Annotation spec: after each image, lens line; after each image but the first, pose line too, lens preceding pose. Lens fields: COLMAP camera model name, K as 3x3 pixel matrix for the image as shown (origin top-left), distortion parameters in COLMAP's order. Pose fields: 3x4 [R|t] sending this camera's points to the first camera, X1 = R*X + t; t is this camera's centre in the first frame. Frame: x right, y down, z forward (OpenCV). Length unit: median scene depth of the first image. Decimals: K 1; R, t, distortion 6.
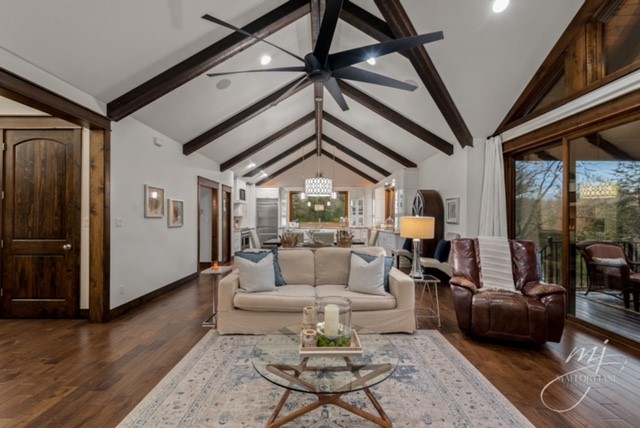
lens RADIAL K [[291.8, 0, 320.4], [0, 291.8, 215.4], [0, 0, 1]] dist [0.013012, -0.001883]
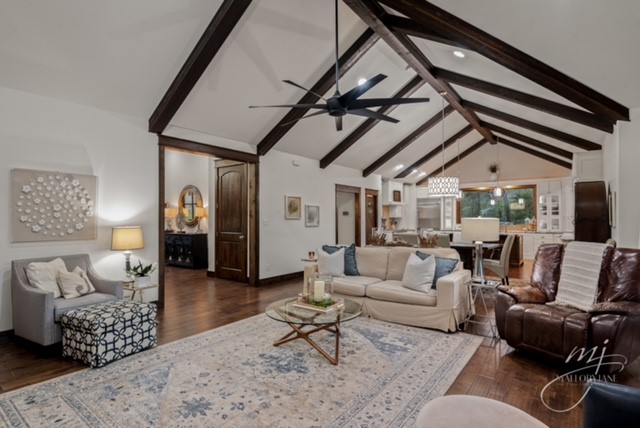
lens RADIAL K [[330.5, 0, 314.1], [0, 330.5, 214.9], [0, 0, 1]] dist [0.014648, -0.001706]
pose [[0.784011, -0.008943, -0.620682, 0.337818], [0.006051, 0.999959, -0.006765, -0.000994], [0.620717, 0.001548, 0.784033, -0.100351]]
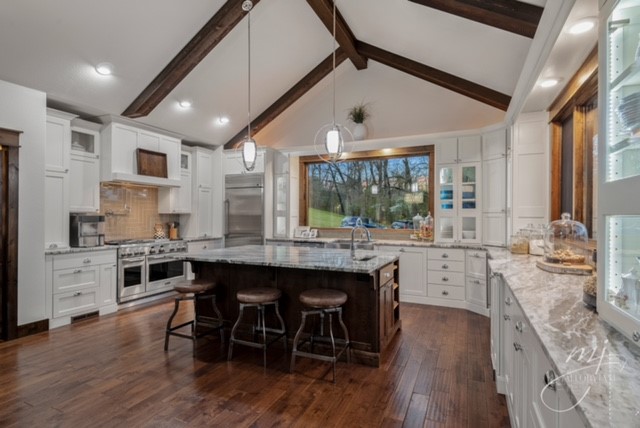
lens RADIAL K [[325.0, 0, 320.3], [0, 325.0, 217.7], [0, 0, 1]] dist [0.002862, 0.000040]
pose [[0.911834, 0.001840, -0.410556, 0.250595], [0.001492, 0.999969, 0.007794, 0.009489], [0.410557, -0.007719, 0.911802, 1.046764]]
